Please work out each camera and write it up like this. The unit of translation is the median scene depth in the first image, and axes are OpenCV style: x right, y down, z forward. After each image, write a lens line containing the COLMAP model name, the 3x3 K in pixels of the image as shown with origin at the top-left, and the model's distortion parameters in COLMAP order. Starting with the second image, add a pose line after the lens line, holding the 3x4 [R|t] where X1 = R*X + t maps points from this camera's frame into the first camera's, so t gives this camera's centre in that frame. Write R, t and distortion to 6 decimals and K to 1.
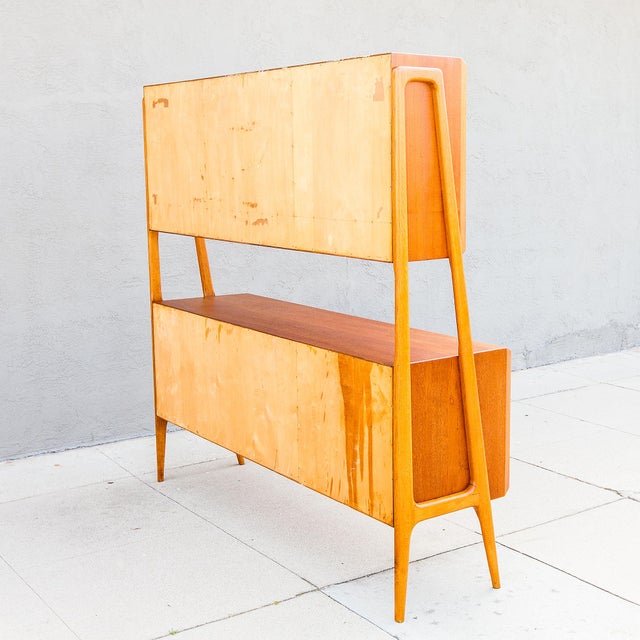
lens RADIAL K [[1031.2, 0, 394.0], [0, 1031.2, 318.6], [0, 0, 1]] dist [-0.001691, -0.038935]
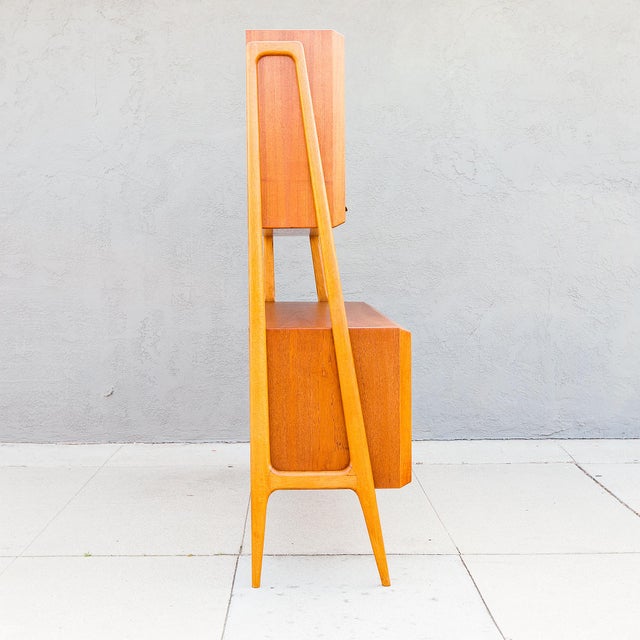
lens RADIAL K [[1076.1, 0, 320.0], [0, 1076.1, 320.0], [0, 0, 1]] dist [-0.009798, 0.003566]
pose [[0.800134, 0.034838, -0.598809, 0.649012], [-0.092474, 0.993541, -0.065761, 0.094521], [0.592650, 0.107992, 0.798188, 0.165798]]
